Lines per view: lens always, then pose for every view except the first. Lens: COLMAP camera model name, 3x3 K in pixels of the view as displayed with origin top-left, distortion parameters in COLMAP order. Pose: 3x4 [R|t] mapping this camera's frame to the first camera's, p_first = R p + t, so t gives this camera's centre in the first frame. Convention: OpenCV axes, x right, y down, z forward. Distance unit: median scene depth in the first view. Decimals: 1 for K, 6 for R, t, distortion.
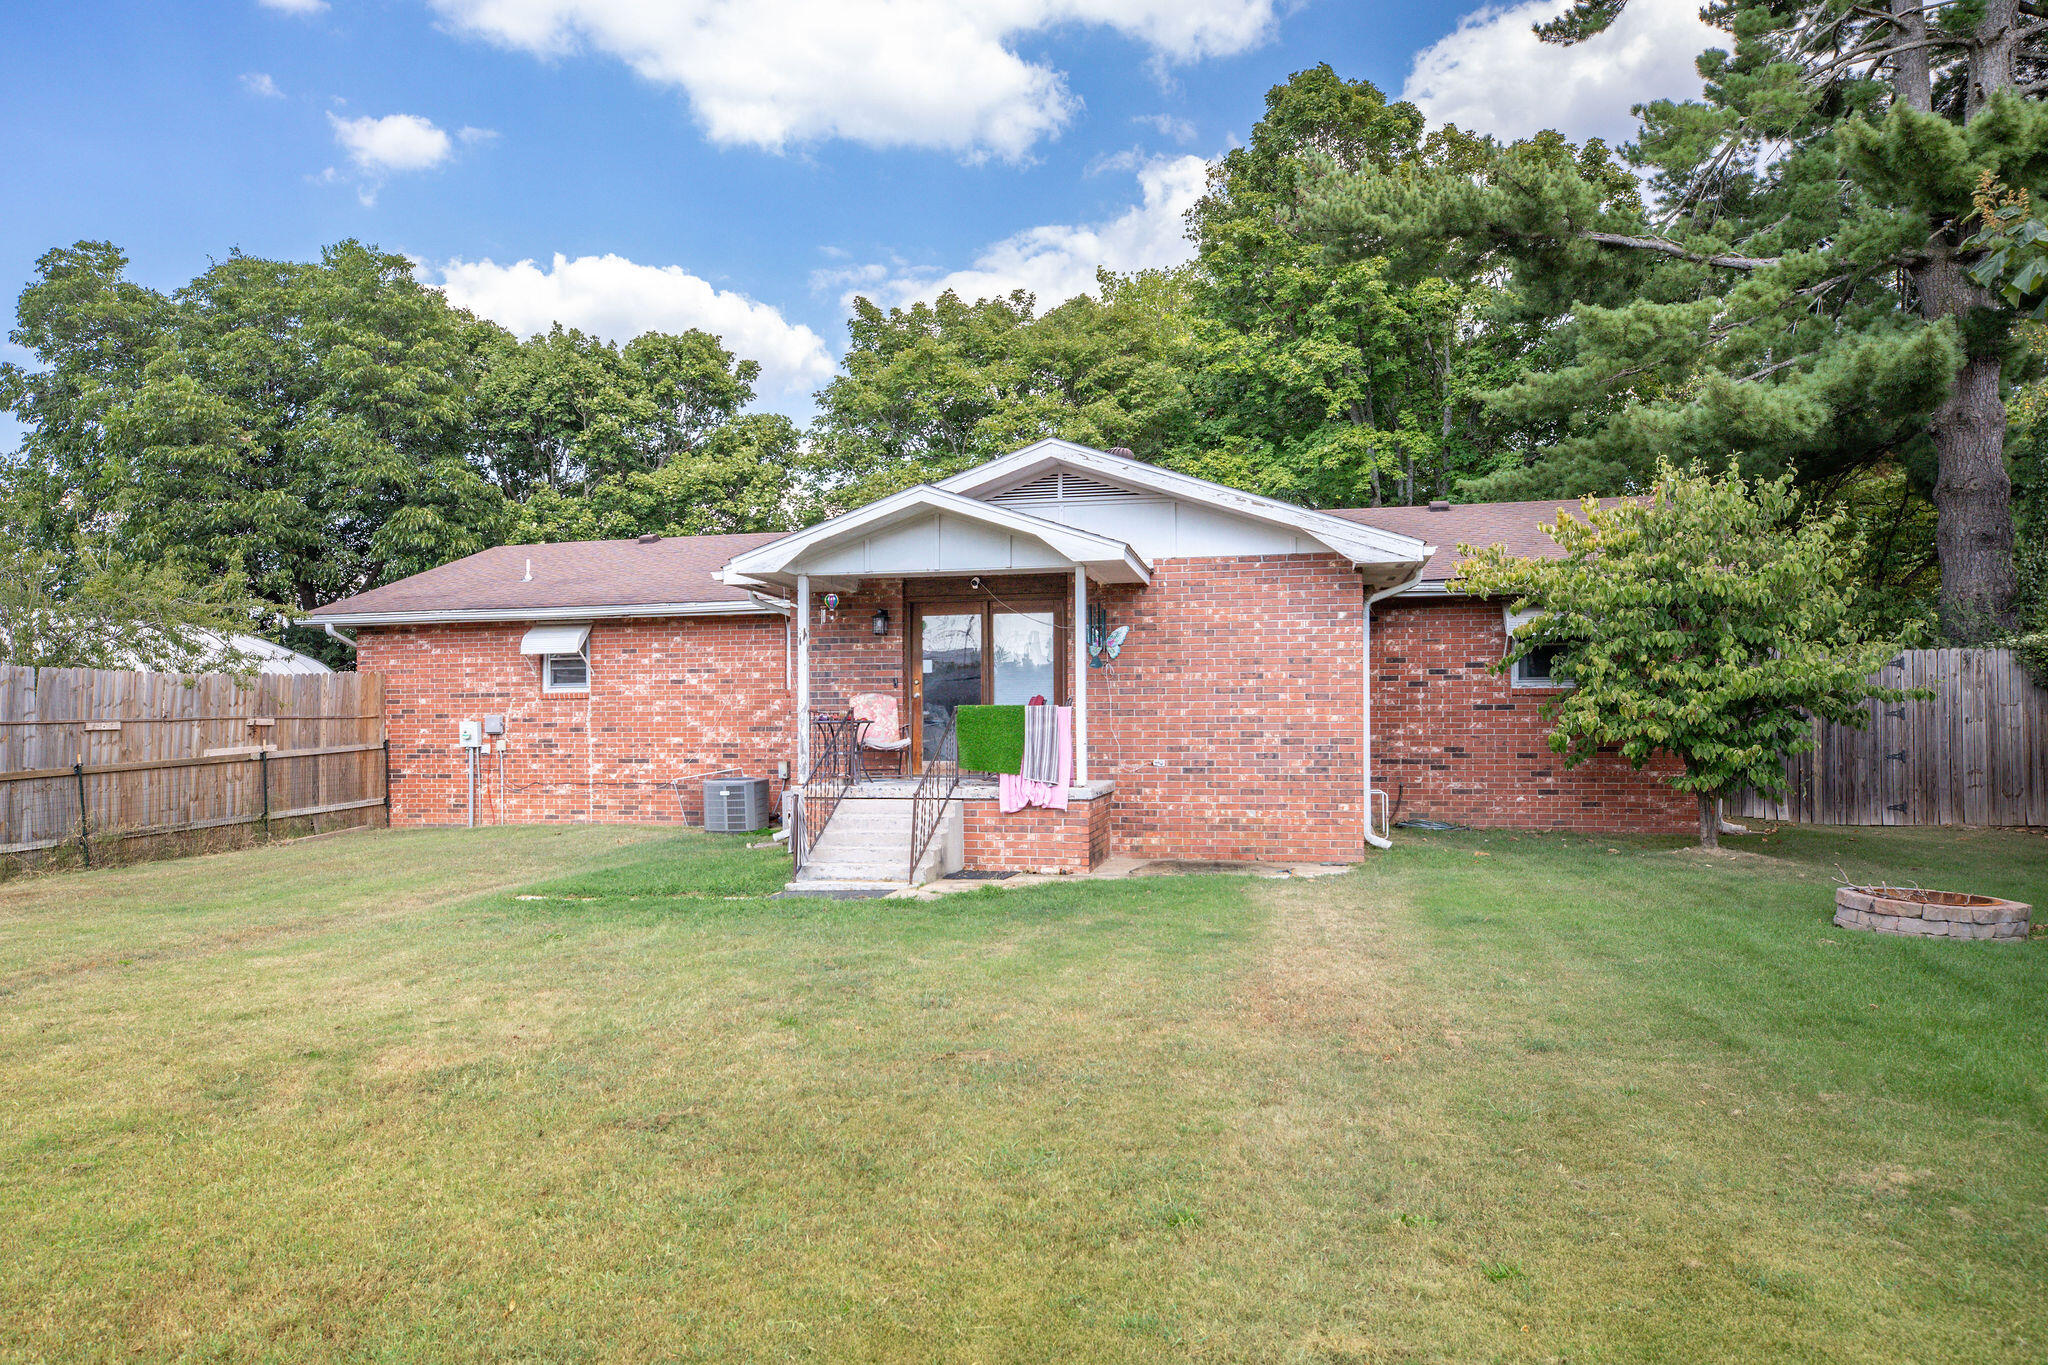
lens RADIAL K [[1334.9, 0, 1023.8], [0, 1334.9, 753.2], [0, 0, 1]] dist [-0.014471, -0.000998]
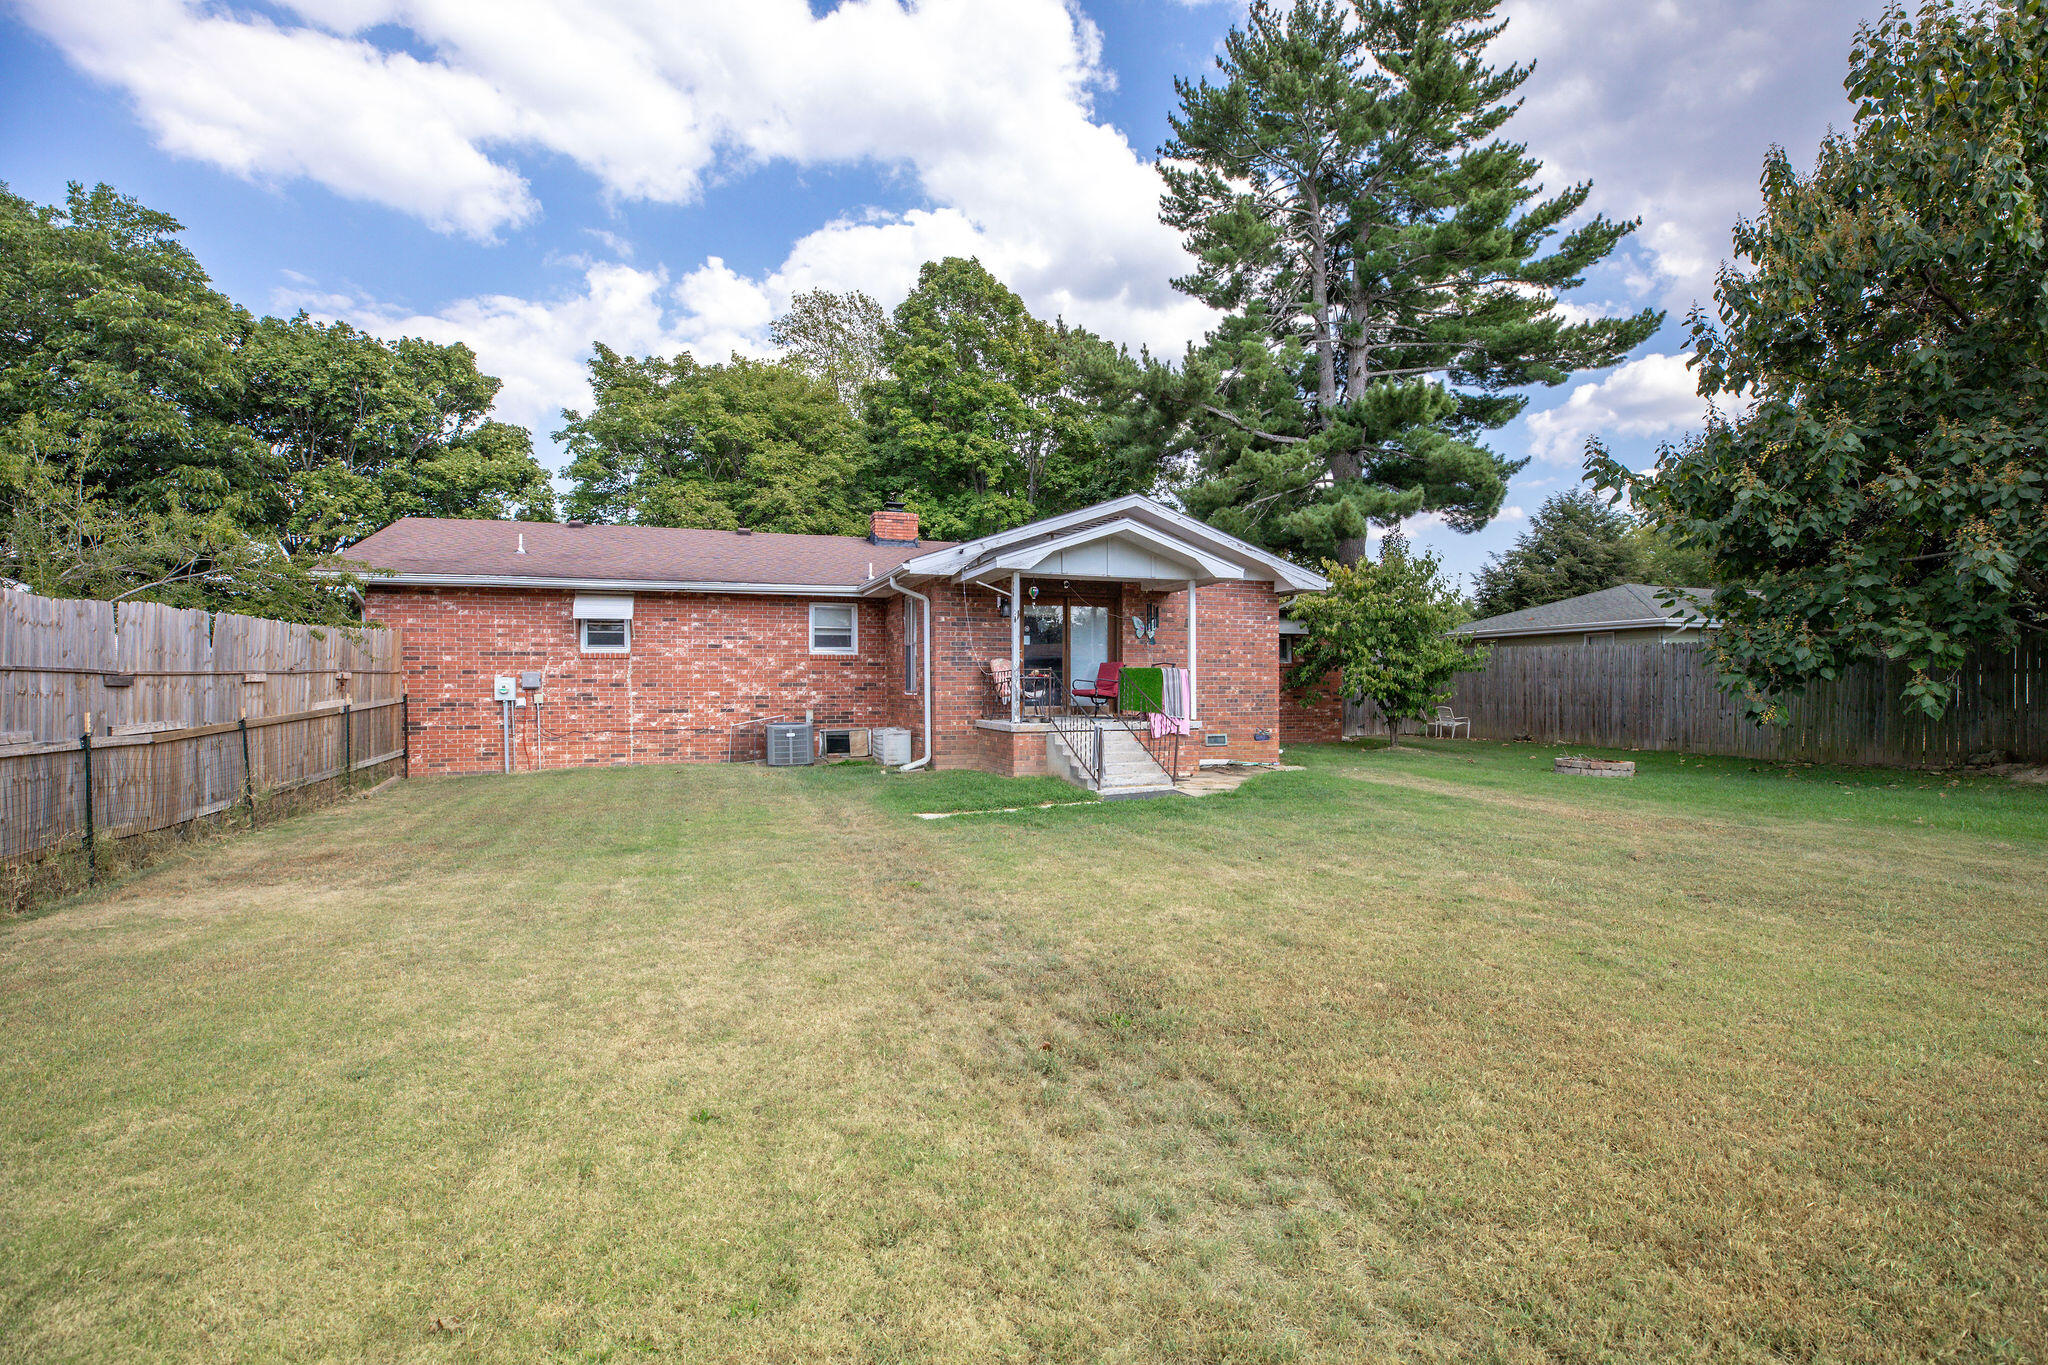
lens RADIAL K [[914.5, 0, 1021.0], [0, 914.5, 706.5], [0, 0, 1]] dist [-0.036668, 0.011456]
pose [[0.838229, -0.009128, 0.545241, -0.466934], [0.009732, 0.999951, 0.001779, 0.003289], [-0.545231, 0.003815, 0.838277, 0.137035]]
